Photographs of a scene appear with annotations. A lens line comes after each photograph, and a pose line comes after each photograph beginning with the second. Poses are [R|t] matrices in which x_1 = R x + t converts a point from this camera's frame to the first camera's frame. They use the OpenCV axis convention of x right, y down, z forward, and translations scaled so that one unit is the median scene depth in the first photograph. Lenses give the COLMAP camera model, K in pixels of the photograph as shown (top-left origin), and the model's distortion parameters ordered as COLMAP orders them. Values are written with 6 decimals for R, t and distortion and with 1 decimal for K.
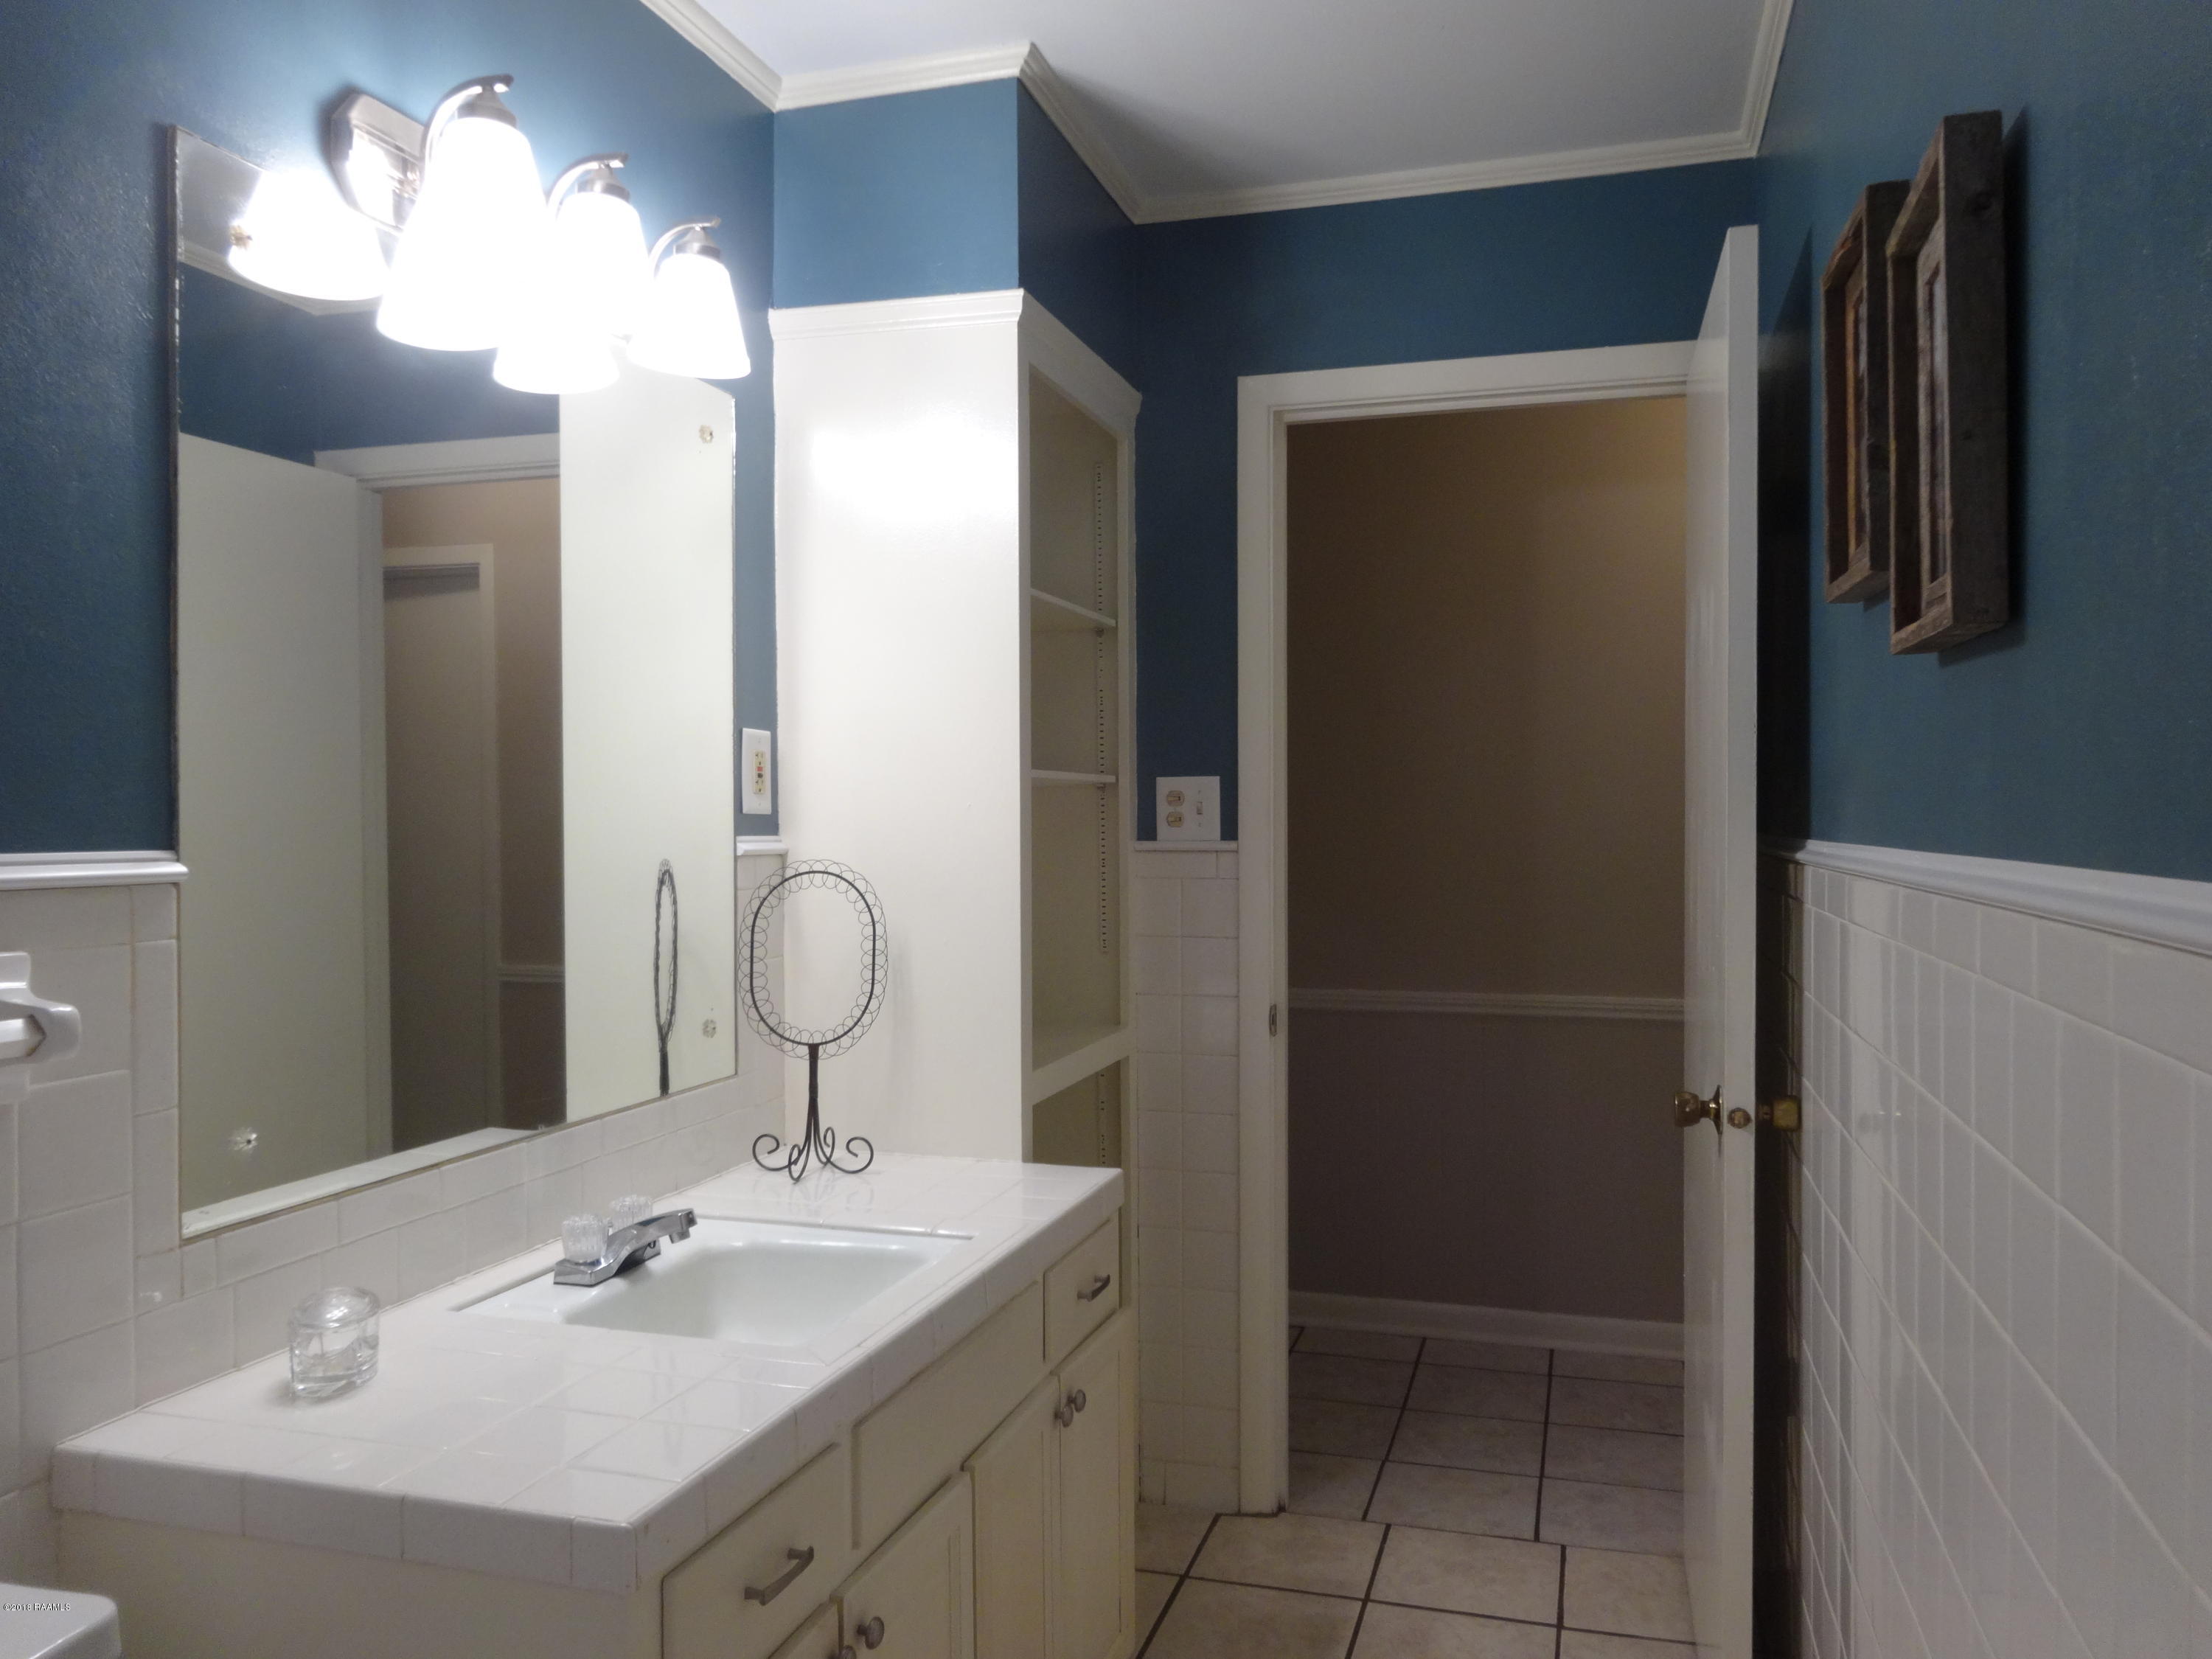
lens RADIAL K [[1642.1, 0, 1106.0], [0, 1642.1, 829.5], [0, 0, 1]] dist [-0.000894, -0.002567]
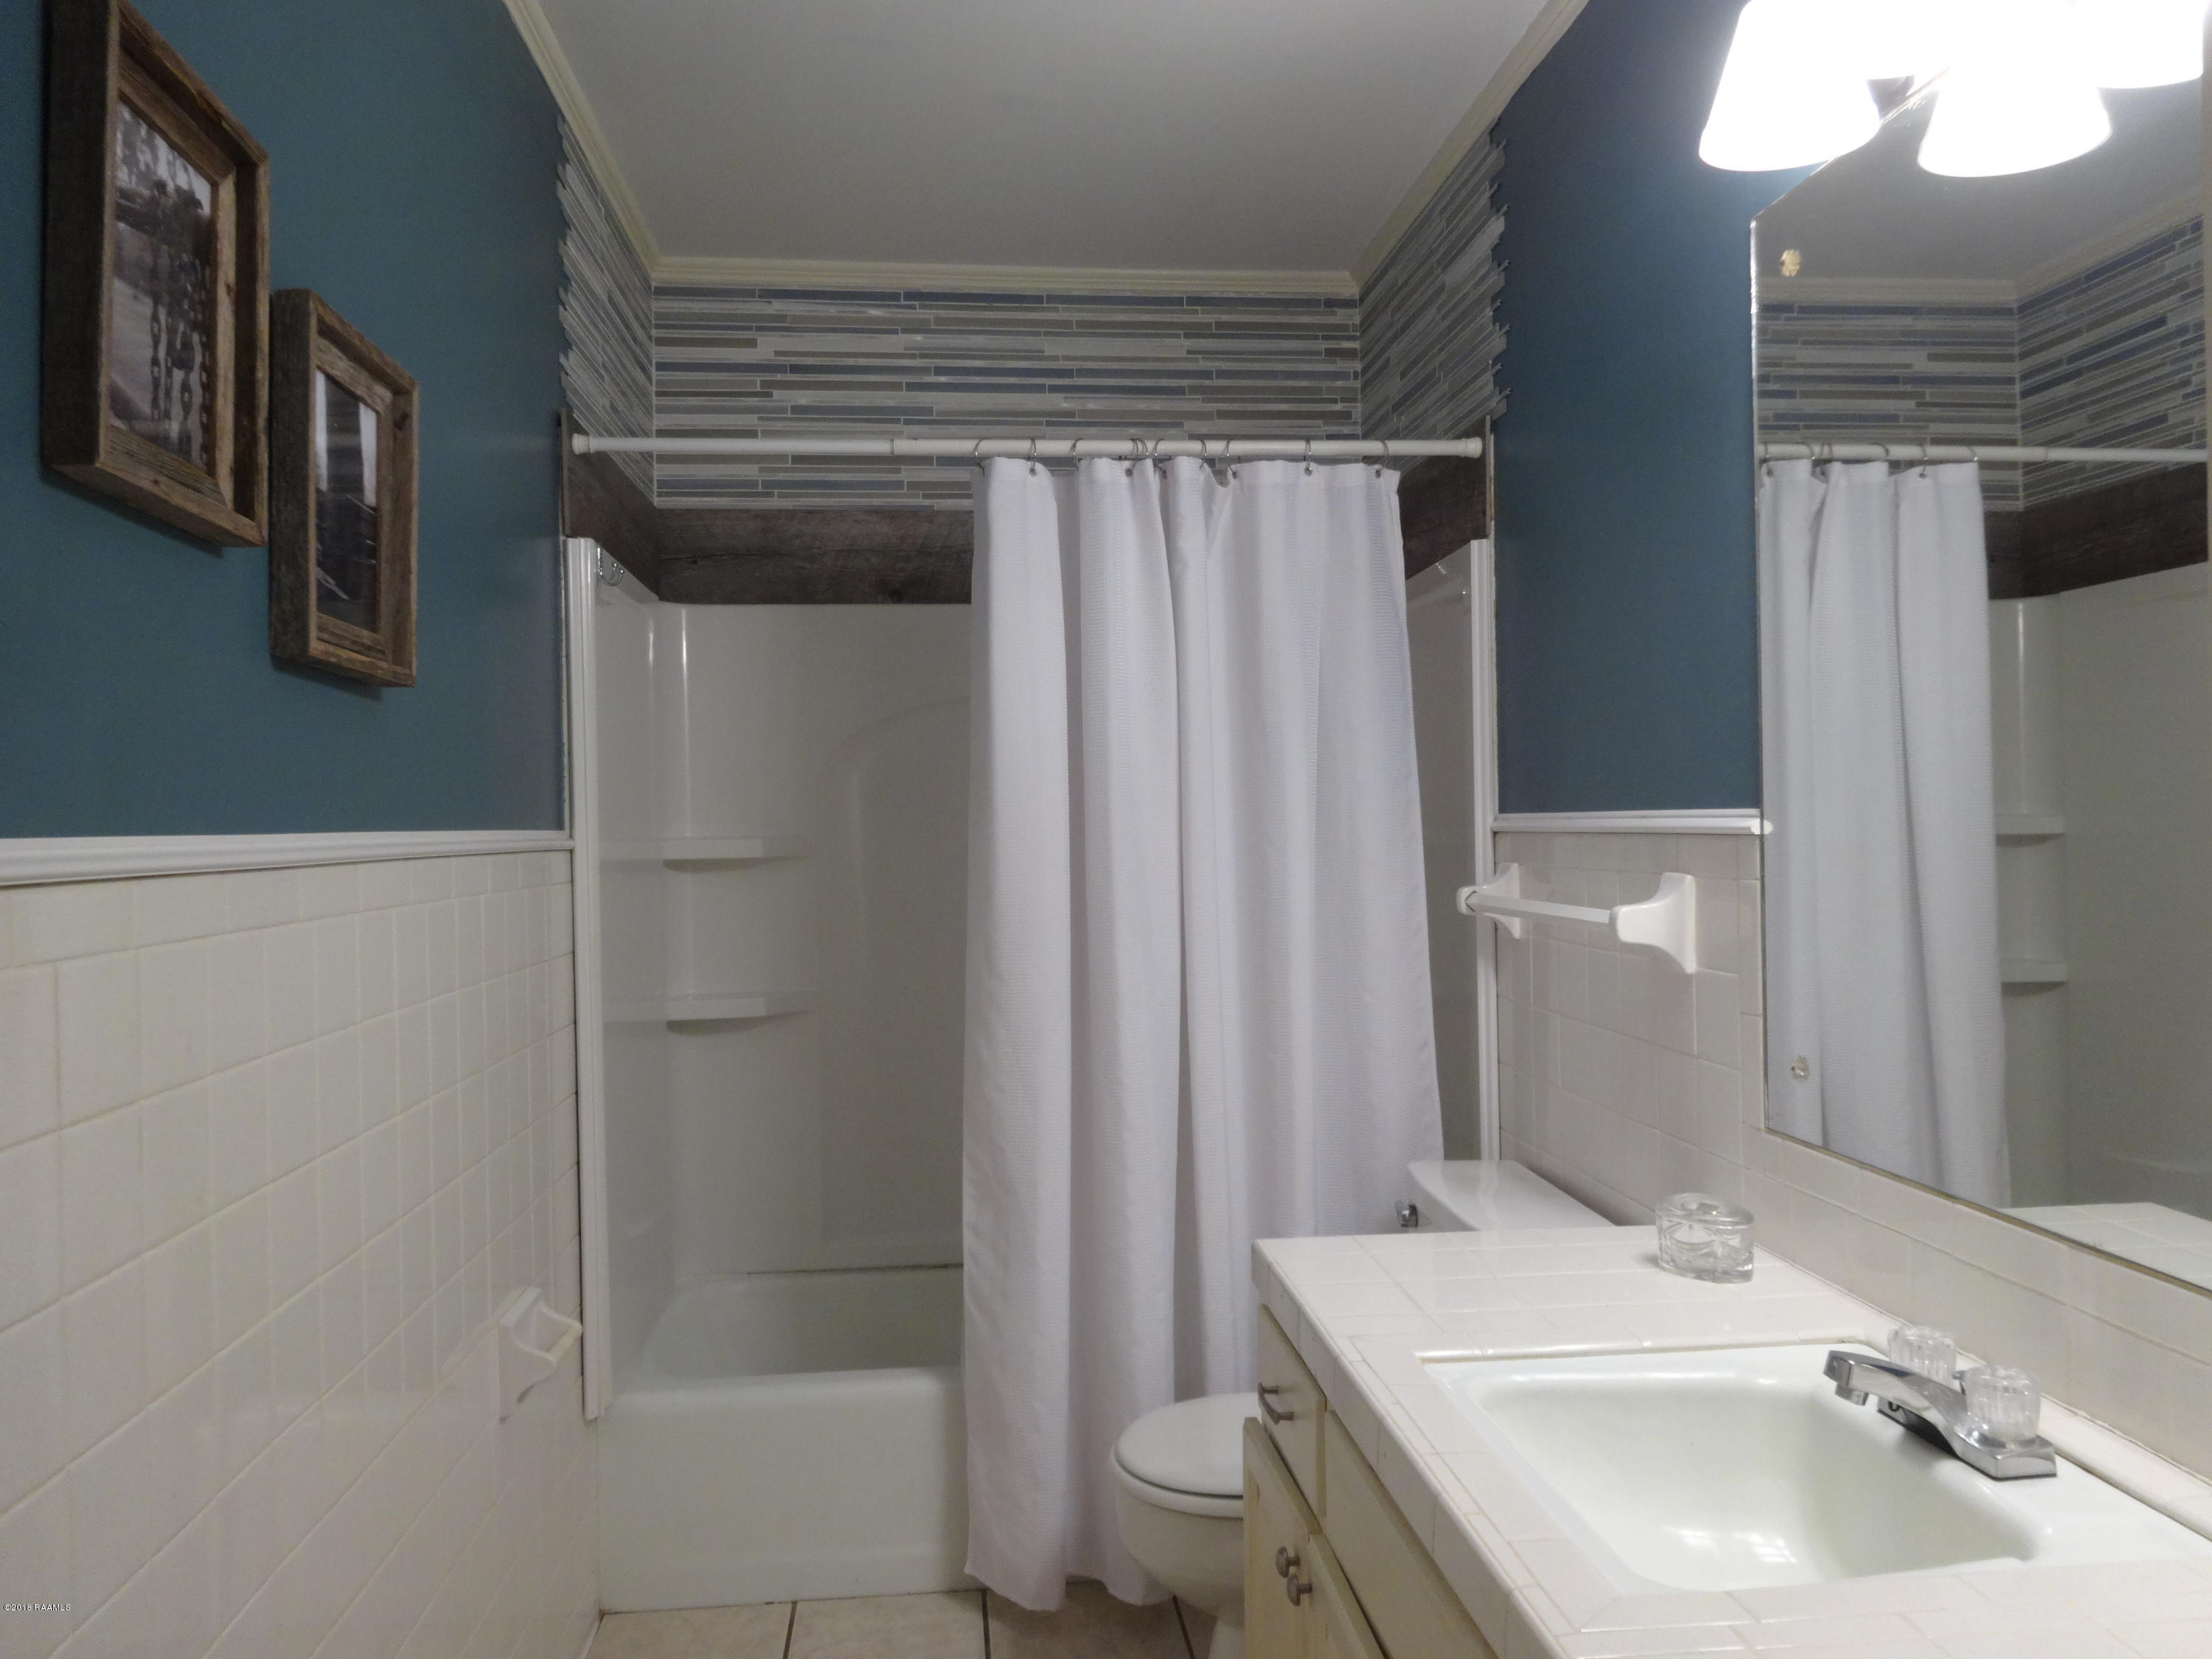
lens RADIAL K [[1642.1, 0, 1106.0], [0, 1642.1, 829.5], [0, 0, 1]] dist [-0.000894, -0.002567]
pose [[-0.924019, 0.013791, -0.382099, 0.350590], [0.011699, 0.999901, 0.007799, 0.012353], [0.382169, 0.002736, -0.924089, 1.929983]]
